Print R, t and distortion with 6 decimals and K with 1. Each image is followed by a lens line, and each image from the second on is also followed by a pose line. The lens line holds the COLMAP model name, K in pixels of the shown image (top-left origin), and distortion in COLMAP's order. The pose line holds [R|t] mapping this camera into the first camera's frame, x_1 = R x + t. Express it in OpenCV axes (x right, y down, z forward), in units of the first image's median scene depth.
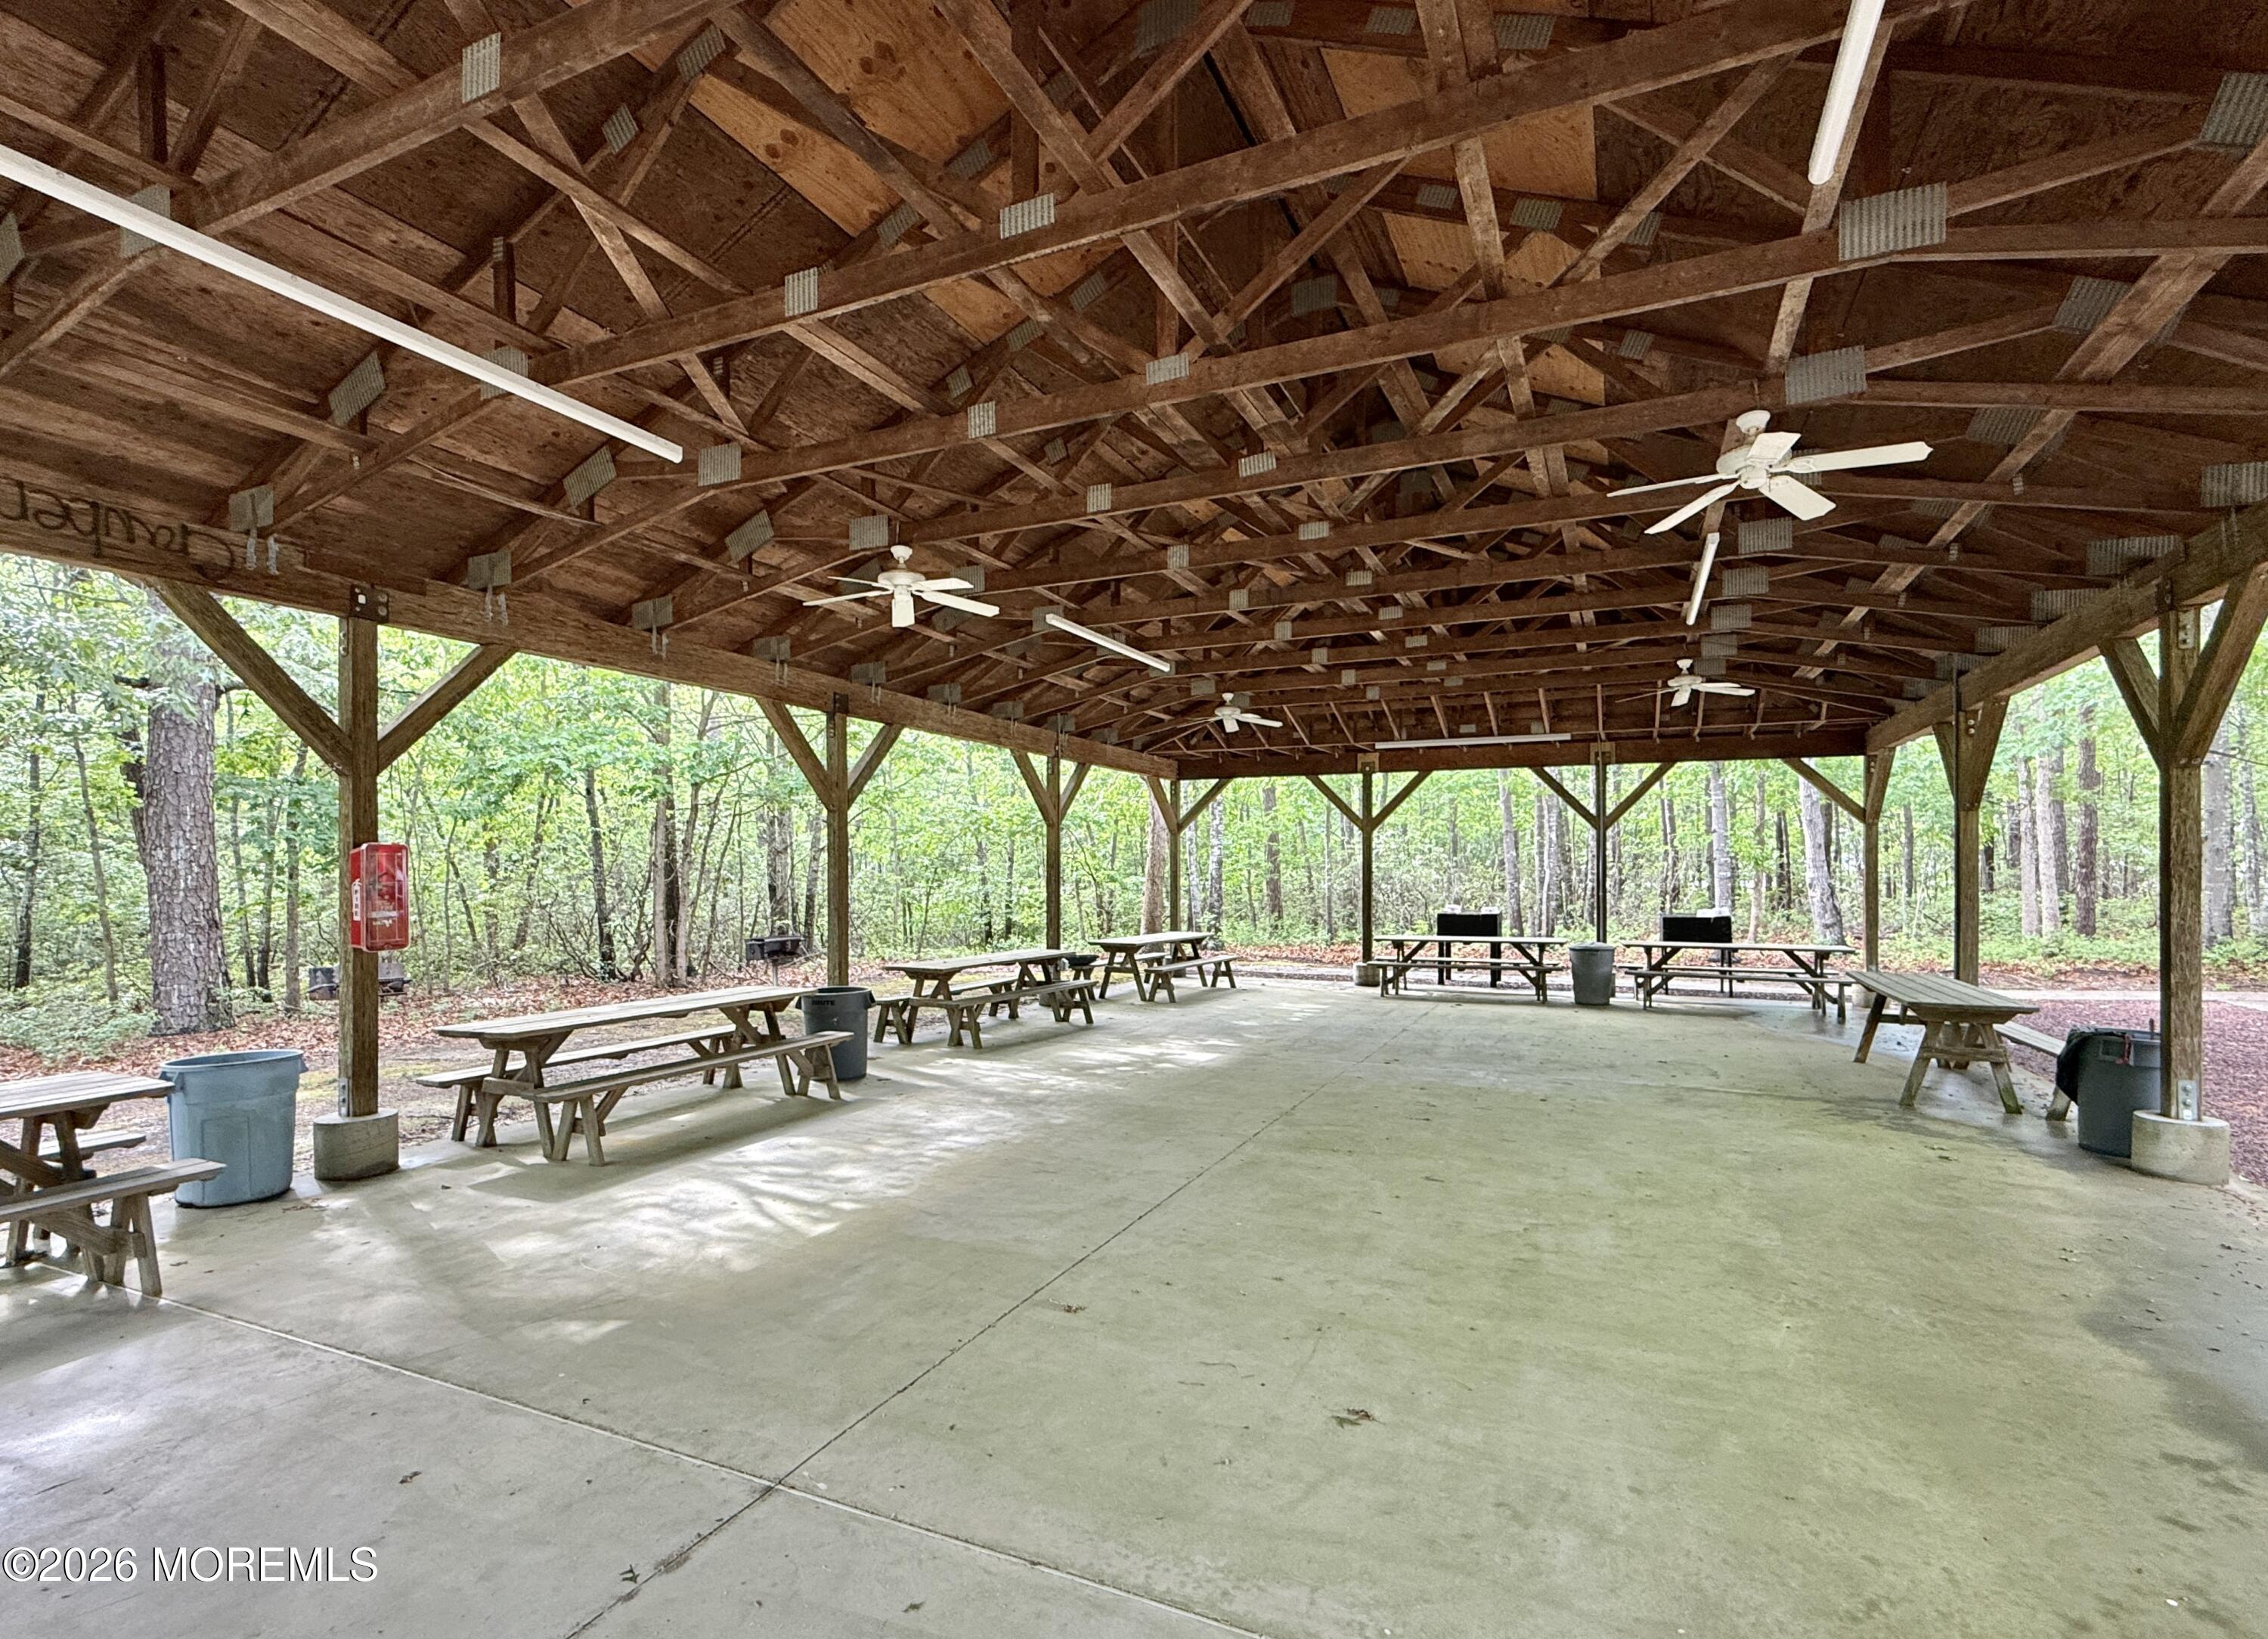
lens RADIAL K [[1063.2, 0, 1153.4], [0, 1063.2, 878.9], [0, 0, 1]] dist [-0.002207, -0.000549]
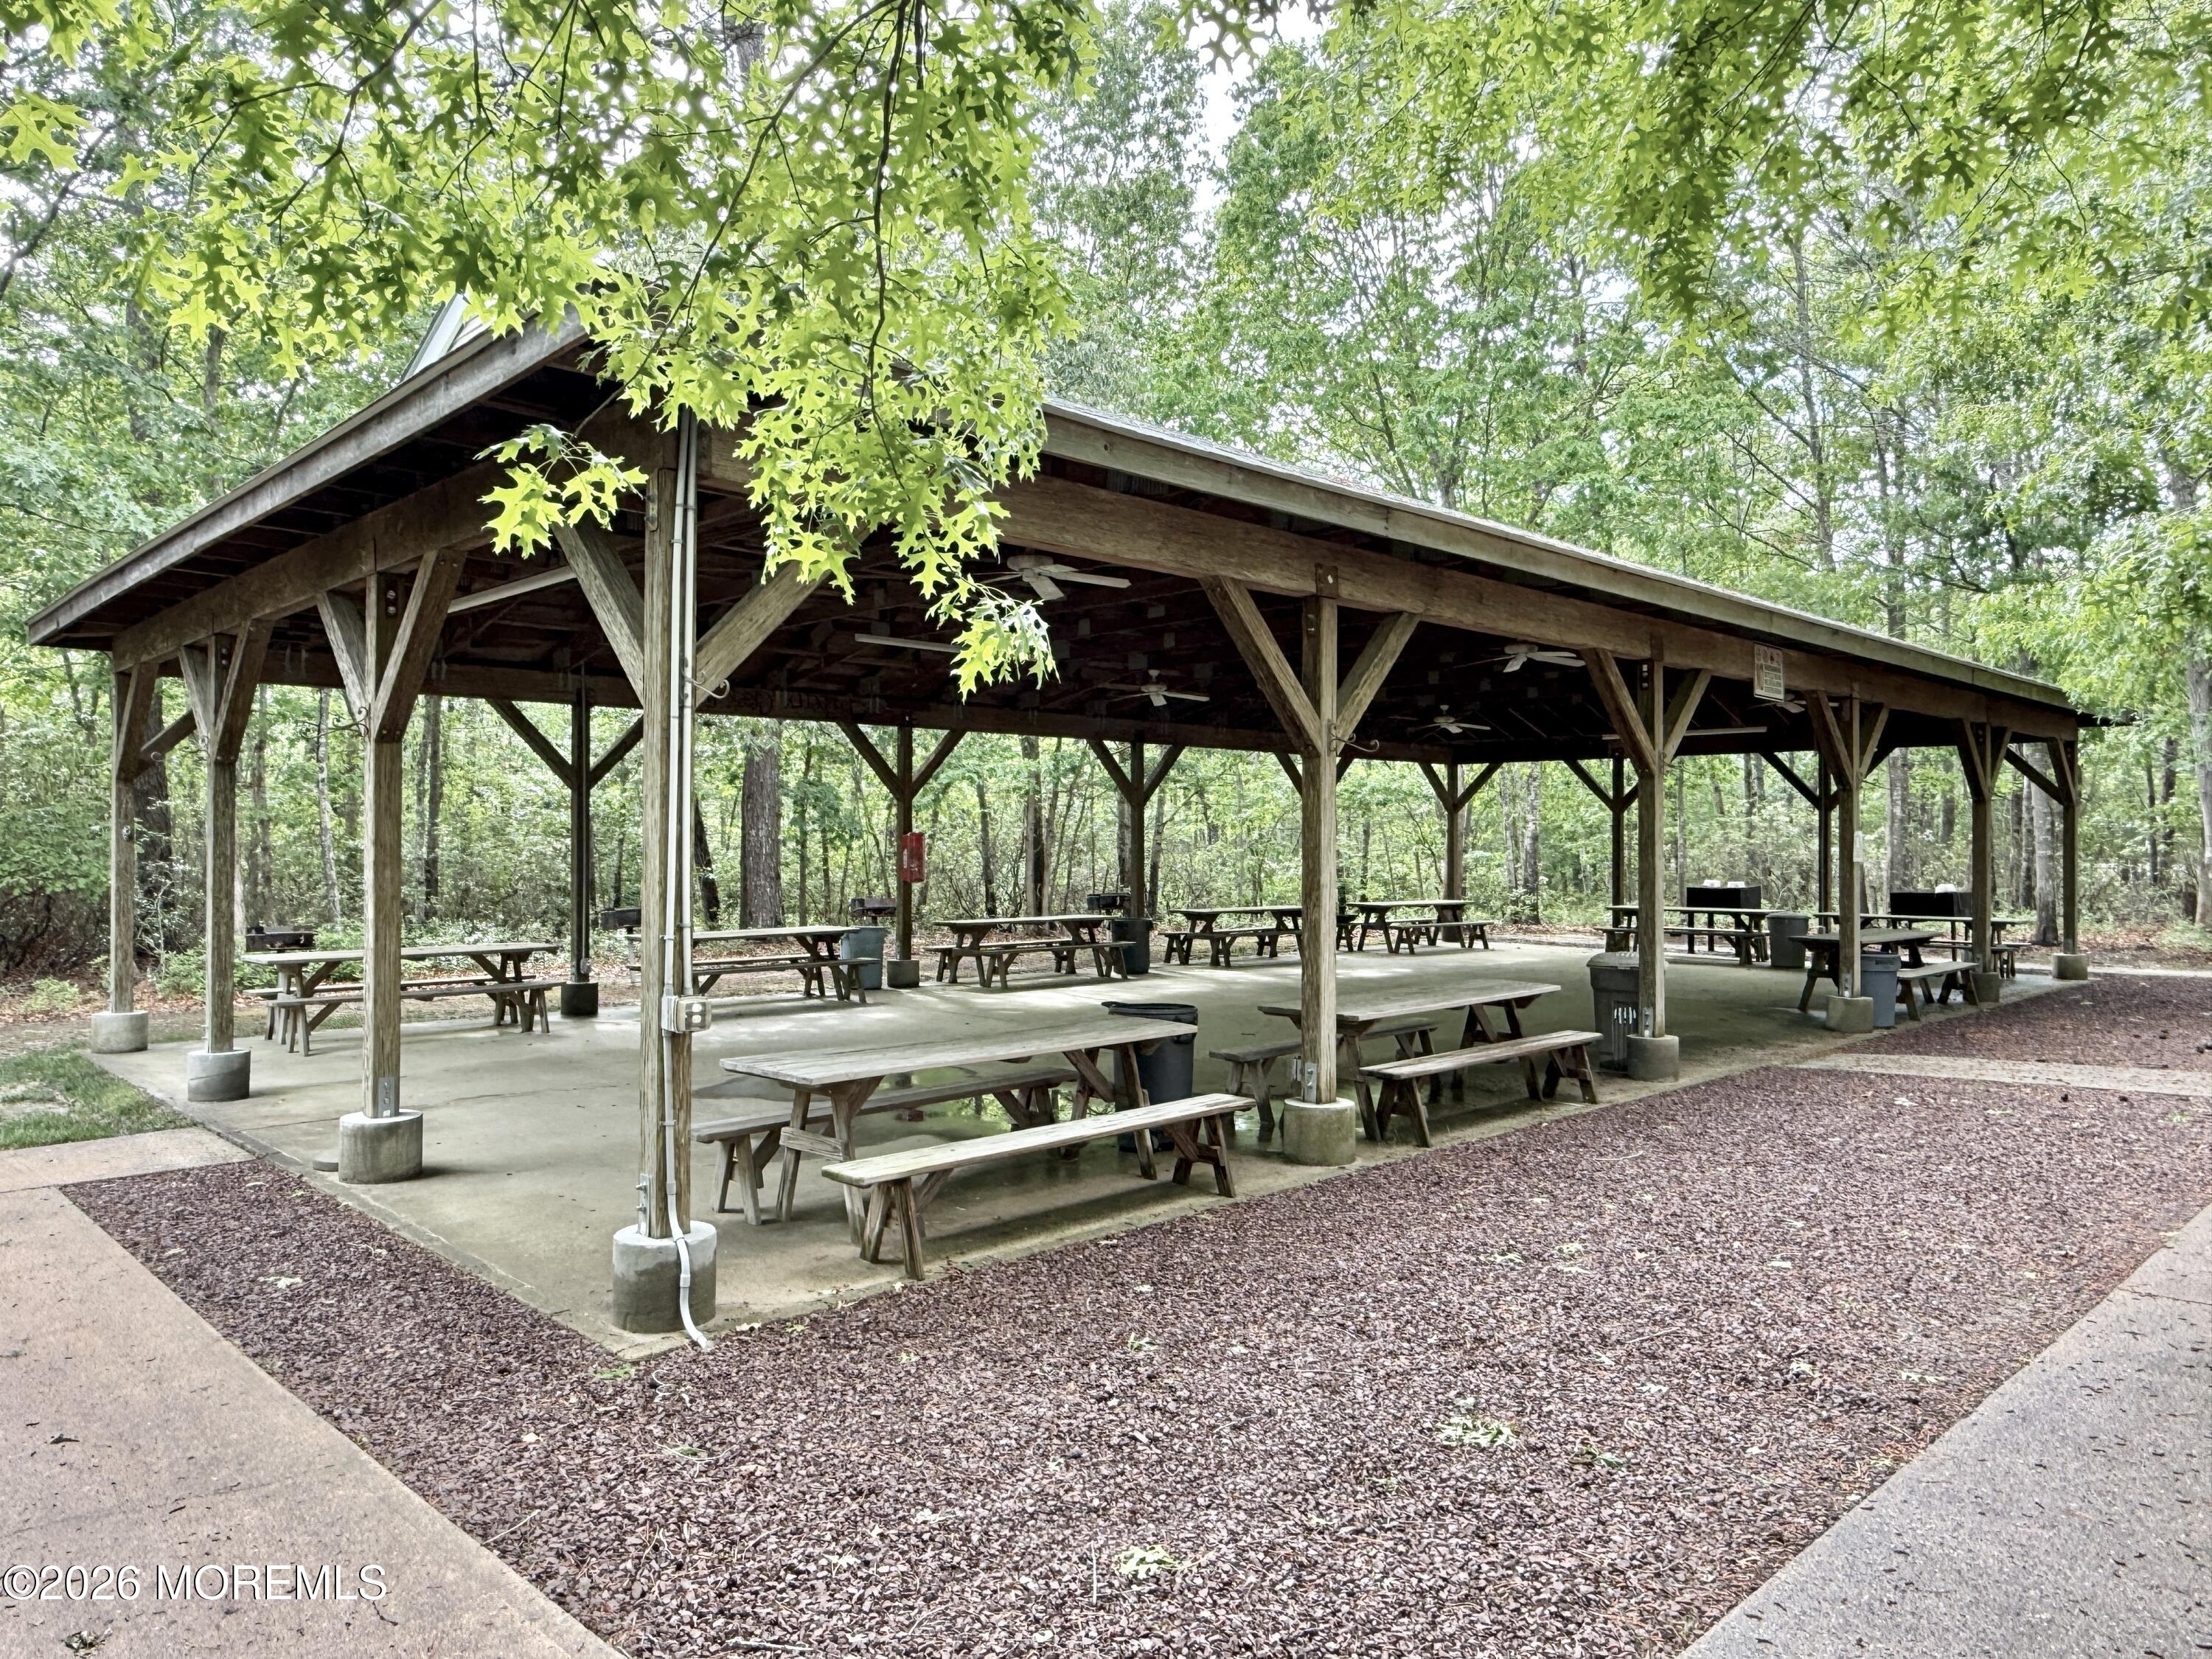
lens RADIAL K [[1480.3, 0, 1107.5], [0, 1480.3, 833.2], [0, 0, 1]] dist [-0.001796, -0.000279]
pose [[0.929045, 0.001871, -0.369961, 0.314837], [-0.007232, 0.999888, -0.013102, 0.002271], [0.369895, 0.014848, 0.928955, -0.694482]]
